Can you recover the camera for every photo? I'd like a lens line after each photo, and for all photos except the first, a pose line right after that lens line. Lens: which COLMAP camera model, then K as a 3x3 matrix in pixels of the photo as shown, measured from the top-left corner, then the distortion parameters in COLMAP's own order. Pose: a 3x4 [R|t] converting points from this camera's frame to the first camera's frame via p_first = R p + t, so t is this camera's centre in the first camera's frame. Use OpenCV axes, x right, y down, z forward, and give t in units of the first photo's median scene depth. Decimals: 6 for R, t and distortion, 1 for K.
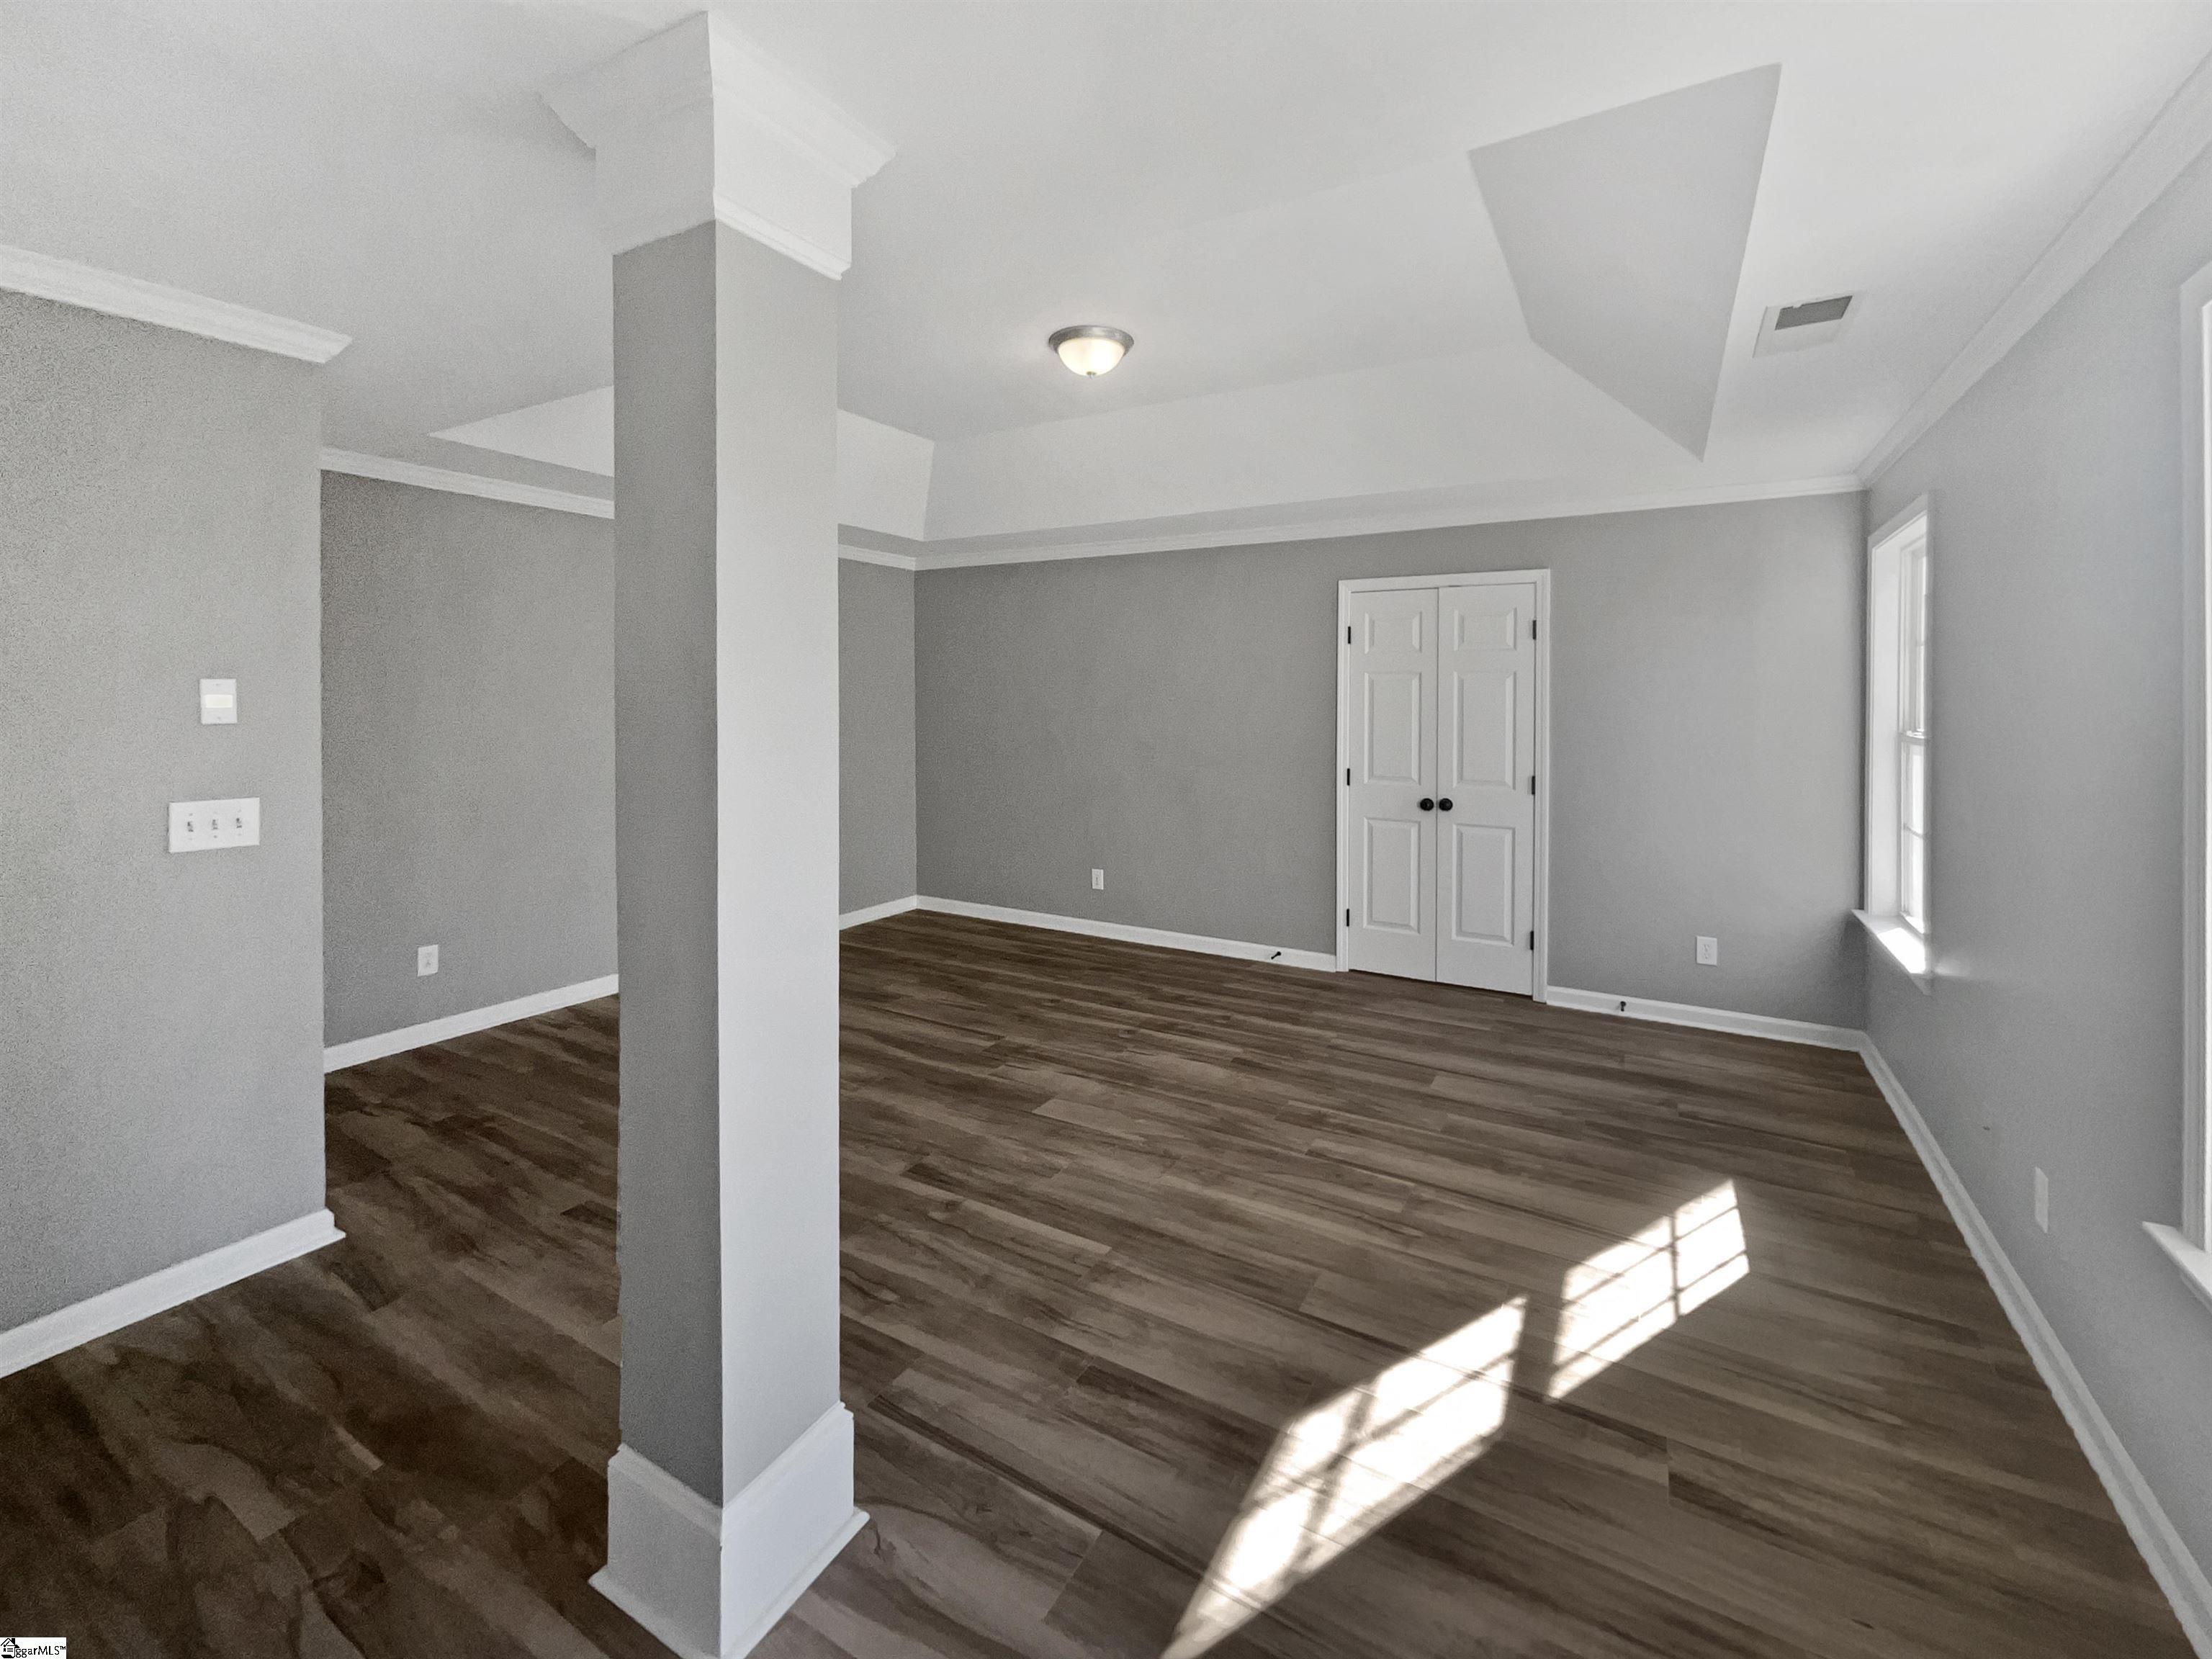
lens RADIAL K [[948.3, 0, 1106.0], [0, 948.3, 829.5], [0, 0, 1]] dist [0.000285, 0.020006]
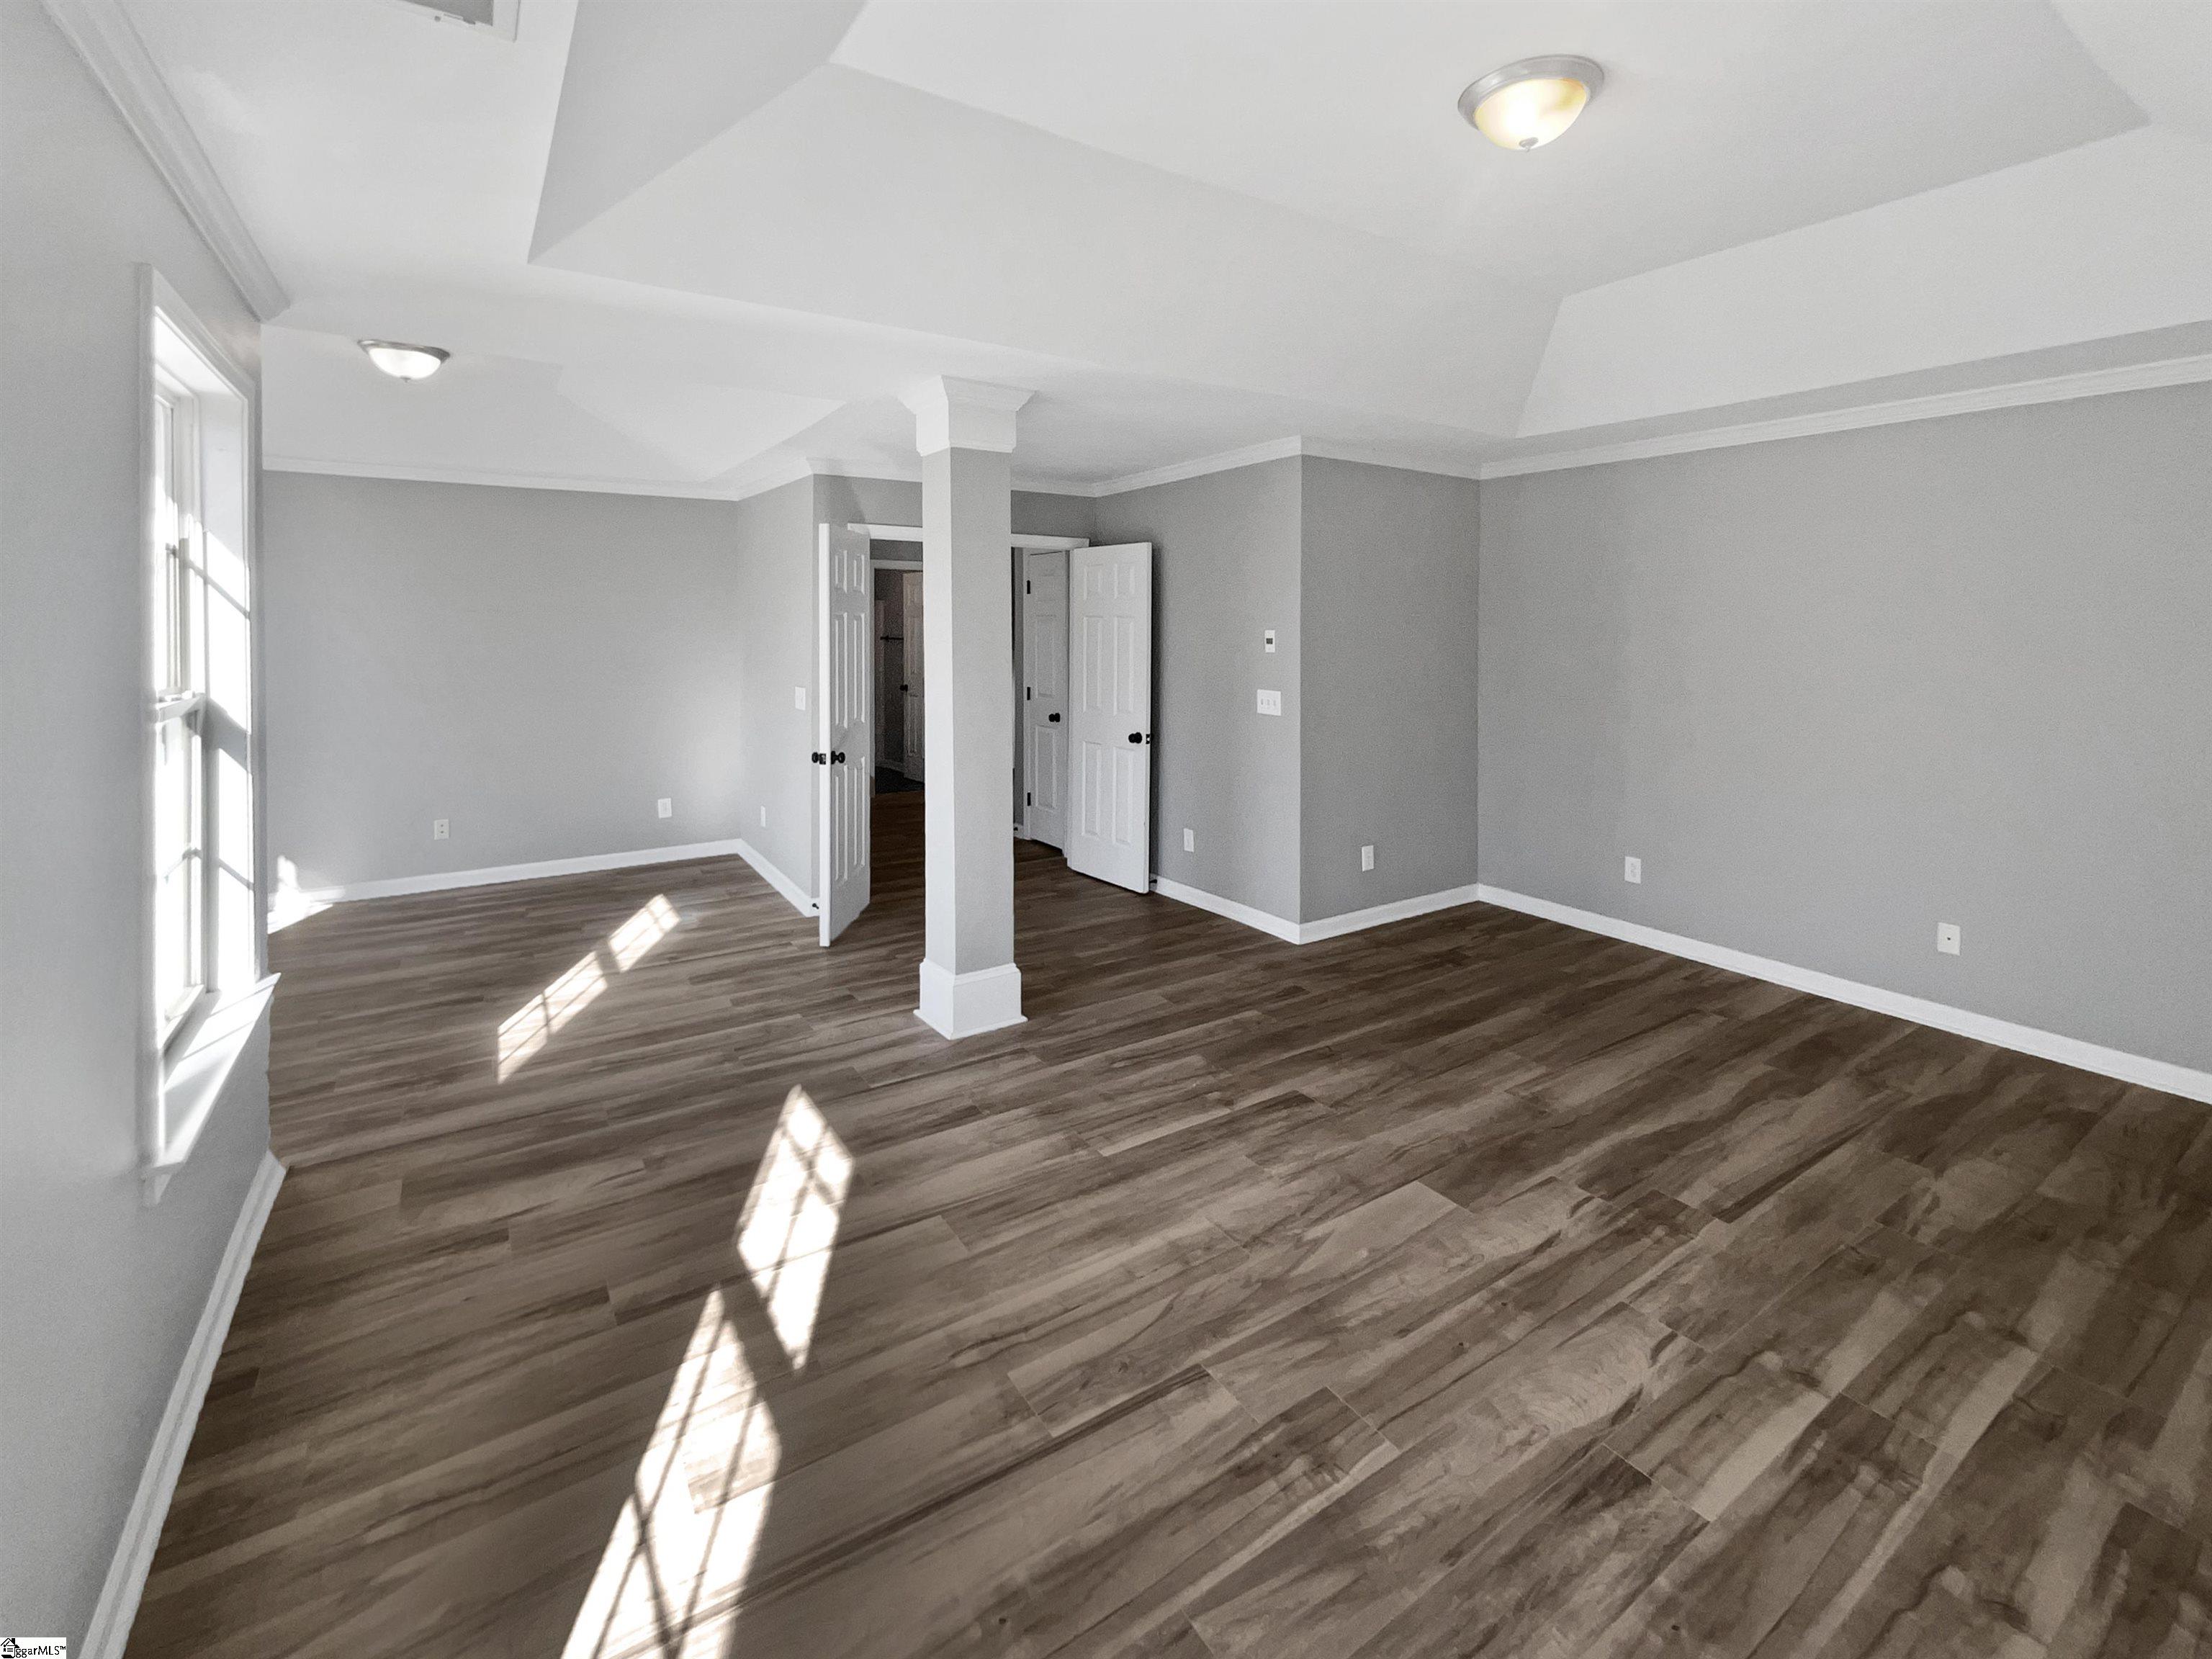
lens RADIAL K [[948.3, 0, 1106.0], [0, 948.3, 829.5], [0, 0, 1]] dist [0.000285, 0.020006]
pose [[-0.434484, 0.186991, -0.881055, 0.883109], [-0.132256, 0.954362, 0.267770, -0.205735], [0.890917, 0.232866, -0.389924, 1.323345]]
